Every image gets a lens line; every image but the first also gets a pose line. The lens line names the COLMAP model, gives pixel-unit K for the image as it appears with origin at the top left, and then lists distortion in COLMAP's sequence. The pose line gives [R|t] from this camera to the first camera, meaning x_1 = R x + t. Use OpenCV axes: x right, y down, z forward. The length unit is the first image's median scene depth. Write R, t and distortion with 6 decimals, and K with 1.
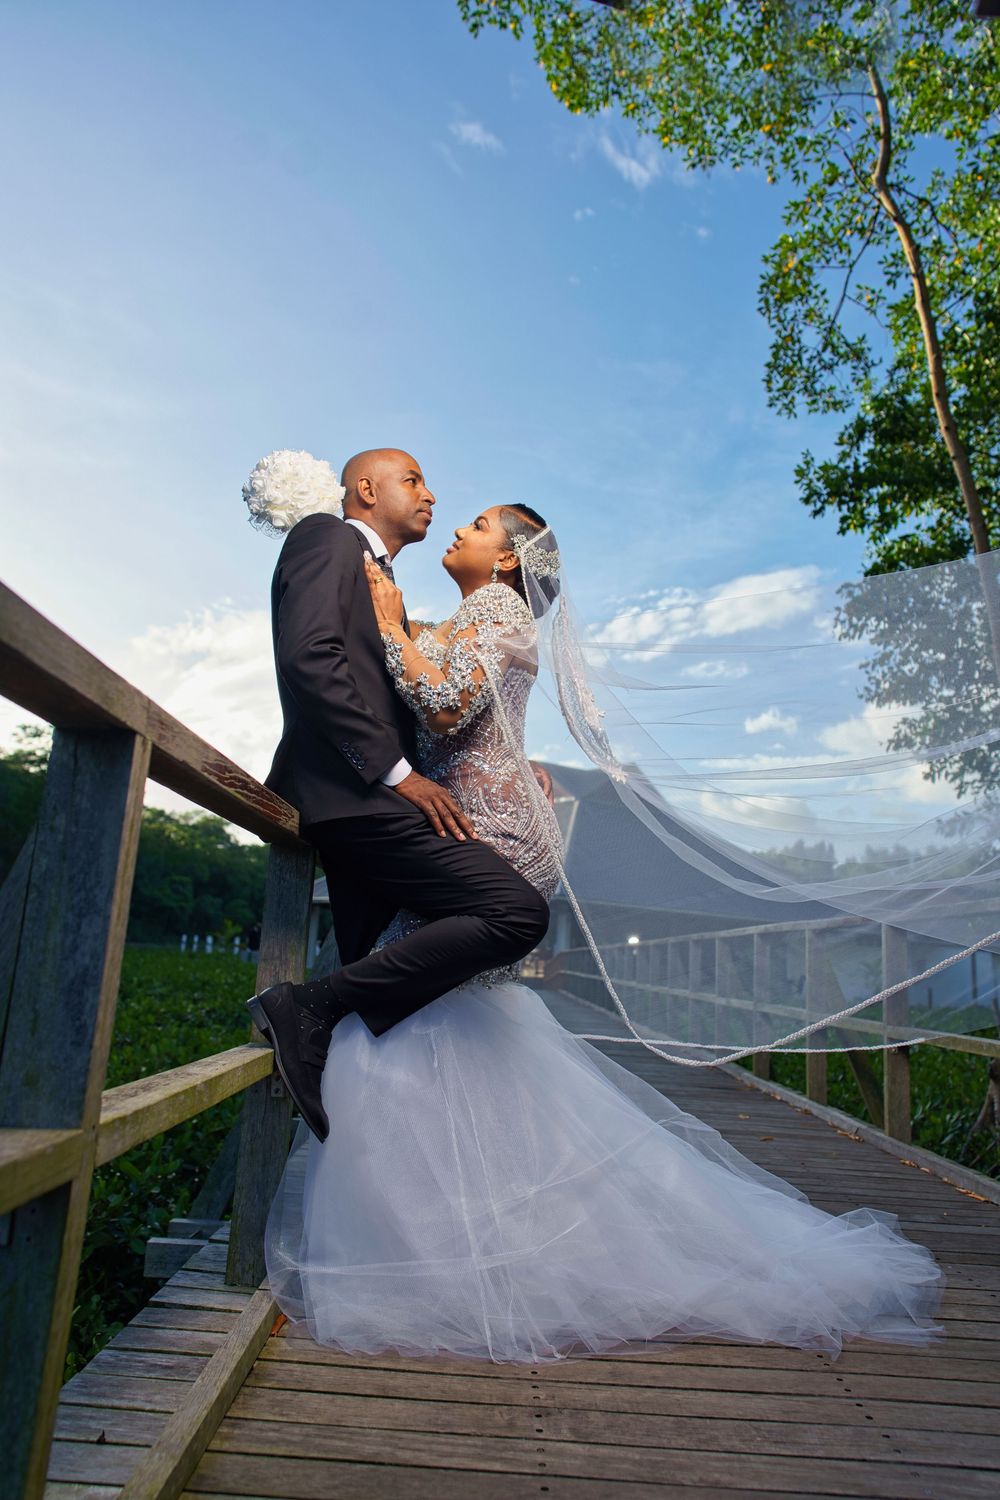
lens RADIAL K [[969.2, 0, 500.0], [0, 969.2, 750.0], [0, 0, 1]] dist [0.001076, 0.002157]
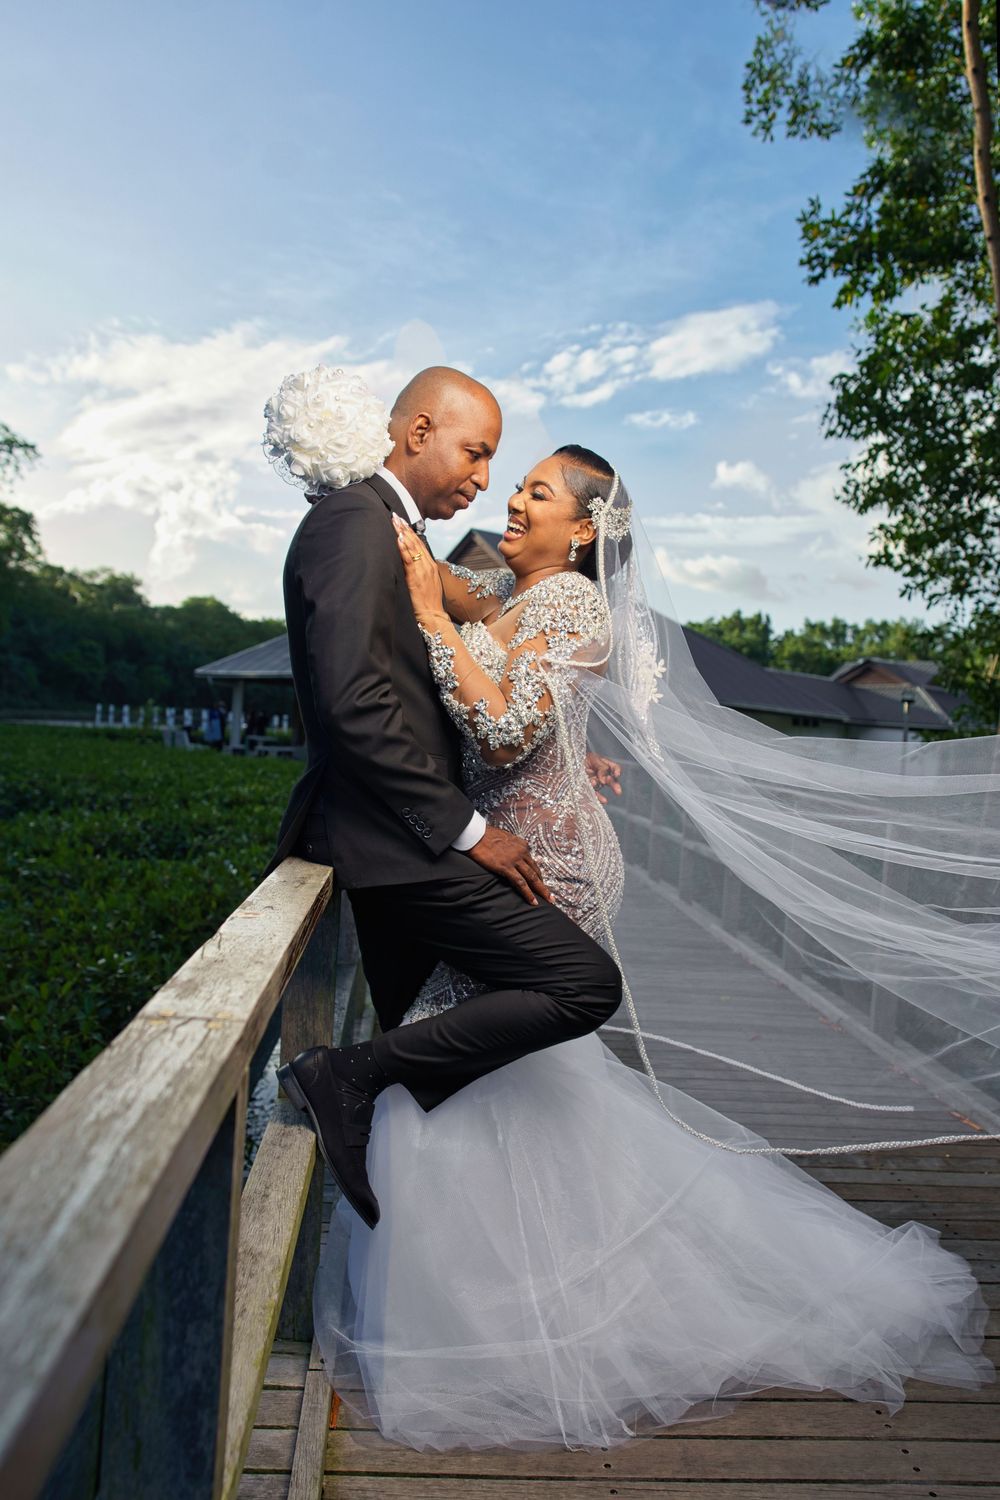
lens RADIAL K [[1007.3, 0, 489.4], [0, 1007.3, 758.2], [0, 0, 1]] dist [-0.036706, 0.040367]
pose [[0.997927, 0.005363, 0.064127, -0.120979], [-0.020975, 0.969209, 0.245345, -0.230053], [-0.060837, -0.246182, 0.967313, 0.162322]]
